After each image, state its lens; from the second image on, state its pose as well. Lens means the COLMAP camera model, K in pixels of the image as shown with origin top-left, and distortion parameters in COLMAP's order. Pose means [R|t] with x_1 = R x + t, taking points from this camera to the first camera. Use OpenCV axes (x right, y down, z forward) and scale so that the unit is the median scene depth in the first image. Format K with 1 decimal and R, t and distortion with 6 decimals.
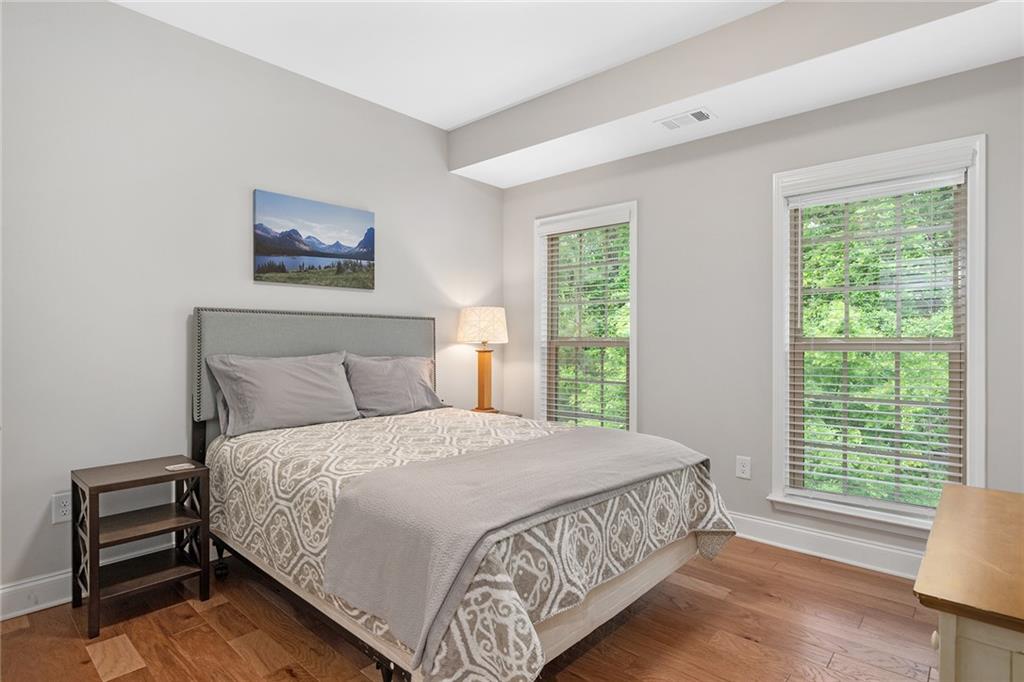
lens RADIAL K [[523.9, 0, 511.6], [0, 523.9, 341.6], [0, 0, 1]] dist [-0.004223, -0.001387]
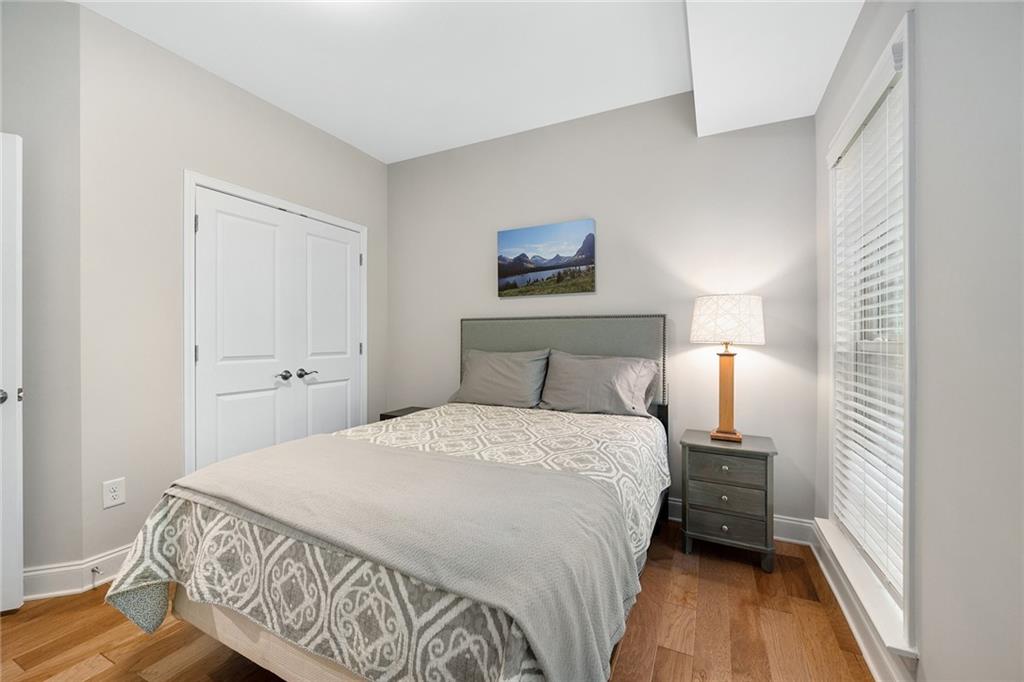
lens RADIAL K [[406.5, 0, 511.5], [0, 406.5, 339.0], [0, 0, 1]] dist [-0.001138, -0.000061]
pose [[0.279595, 0.005781, -0.960101, 0.530142], [-0.004094, 0.999980, 0.004829, -0.008253], [0.960109, 0.002581, 0.279613, 0.682632]]
